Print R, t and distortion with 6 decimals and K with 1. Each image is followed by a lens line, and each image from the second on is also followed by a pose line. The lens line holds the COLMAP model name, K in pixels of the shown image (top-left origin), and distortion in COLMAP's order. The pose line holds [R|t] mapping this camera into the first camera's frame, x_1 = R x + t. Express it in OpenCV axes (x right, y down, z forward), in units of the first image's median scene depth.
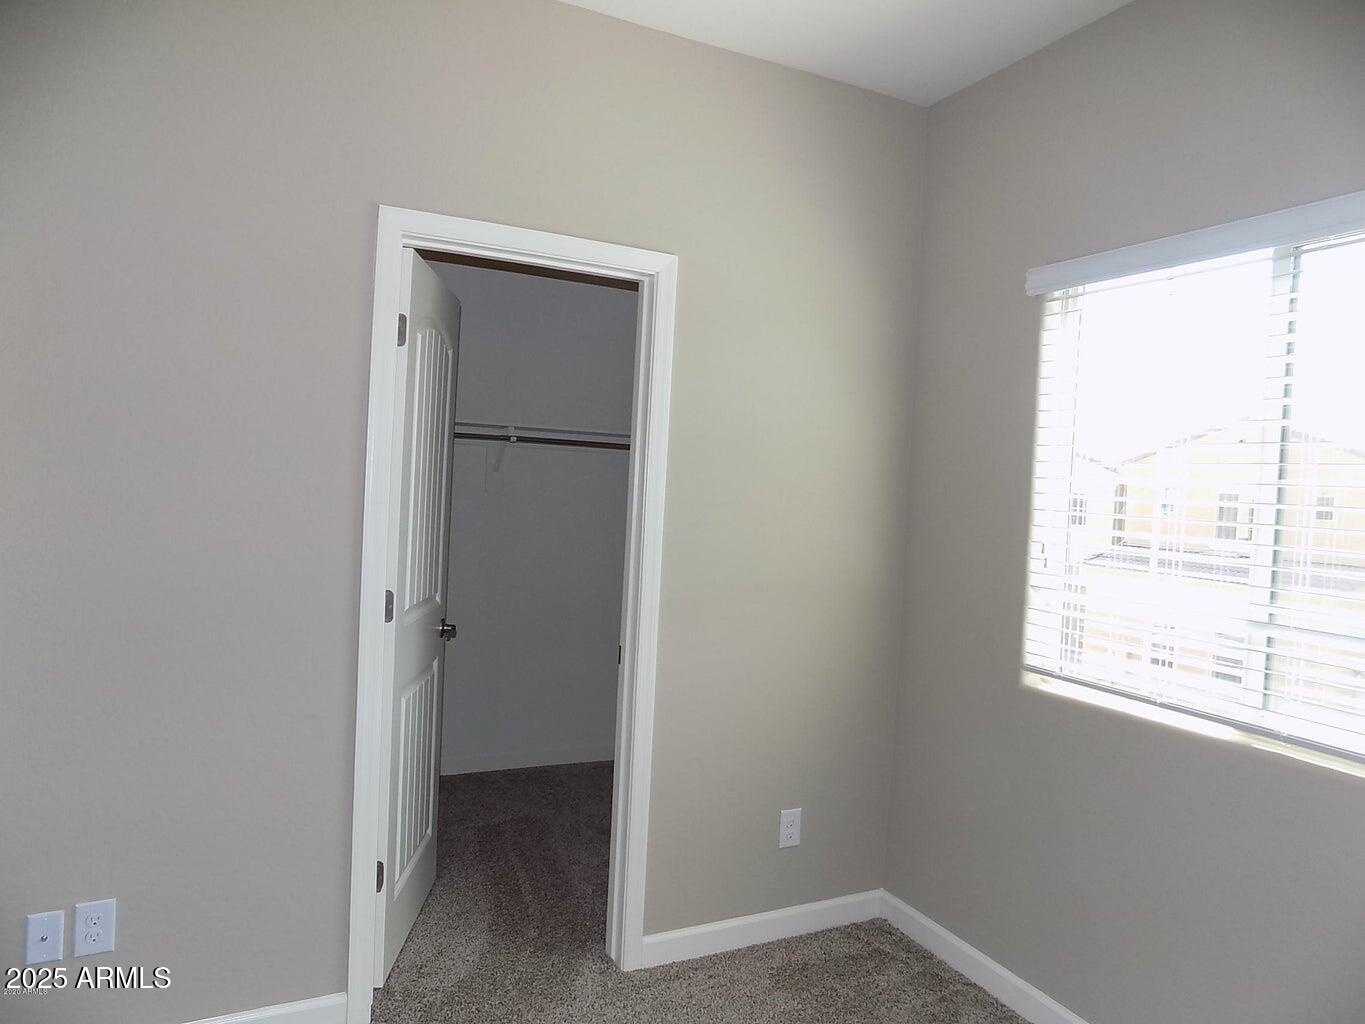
lens RADIAL K [[918.9, 0, 681.3], [0, 918.9, 502.9], [0, 0, 1]] dist [-0.055543, 0.053968]
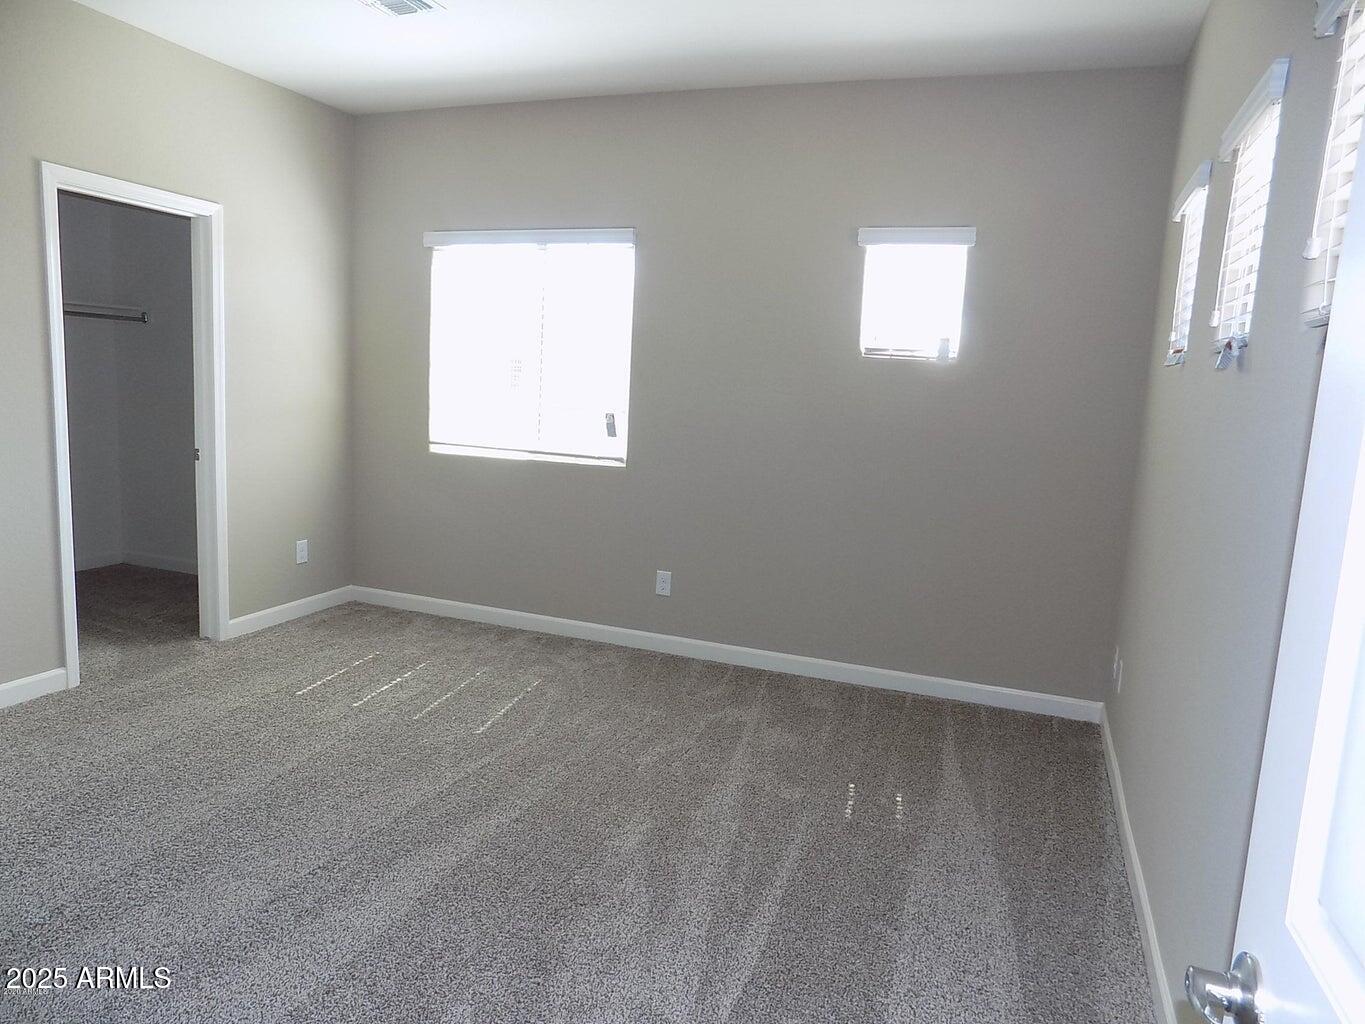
lens RADIAL K [[918.9, 0, 674.4], [0, 918.9, 512.1], [0, 0, 1]] dist [-0.055543, 0.053968]
pose [[0.743517, -0.116296, 0.658527, -0.519689], [0.004064, 0.985529, 0.169457, -0.002283], [-0.668705, -0.123318, 0.733230, -0.768062]]
